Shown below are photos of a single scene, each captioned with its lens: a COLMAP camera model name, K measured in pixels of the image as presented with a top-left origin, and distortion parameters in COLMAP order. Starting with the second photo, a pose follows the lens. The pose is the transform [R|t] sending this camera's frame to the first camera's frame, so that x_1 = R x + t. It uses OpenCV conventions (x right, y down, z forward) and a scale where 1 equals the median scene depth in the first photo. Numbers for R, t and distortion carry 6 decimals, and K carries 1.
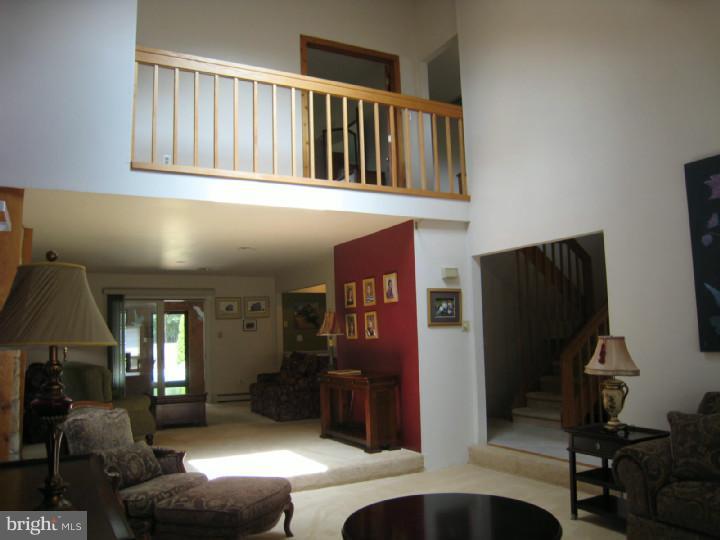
lens RADIAL K [[597.7, 0, 360.0], [0, 597.7, 270.0], [0, 0, 1]] dist [-0.179730, 0.007033]
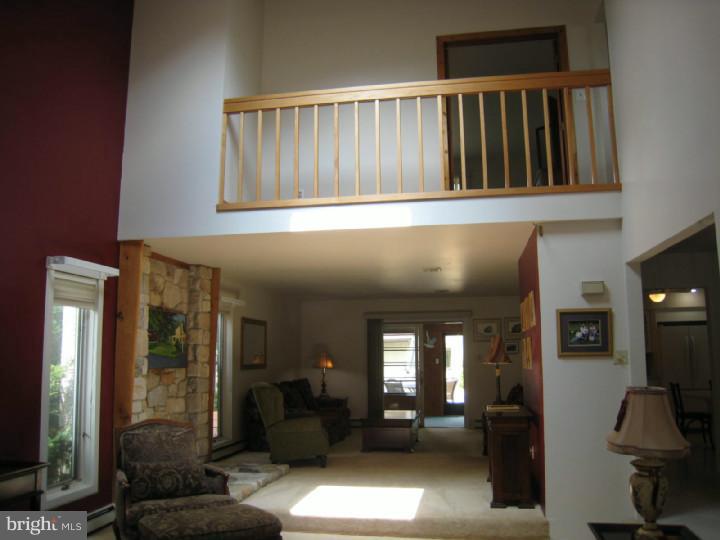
lens RADIAL K [[584.0, 0, 360.5], [0, 584.0, 277.6], [0, 0, 1]] dist [-0.162150, 0.122376]
pose [[0.770542, -0.059490, -0.634607, 0.382605], [0.048788, 0.998219, -0.034338, 0.002535], [0.635519, -0.004503, 0.772072, 0.238968]]
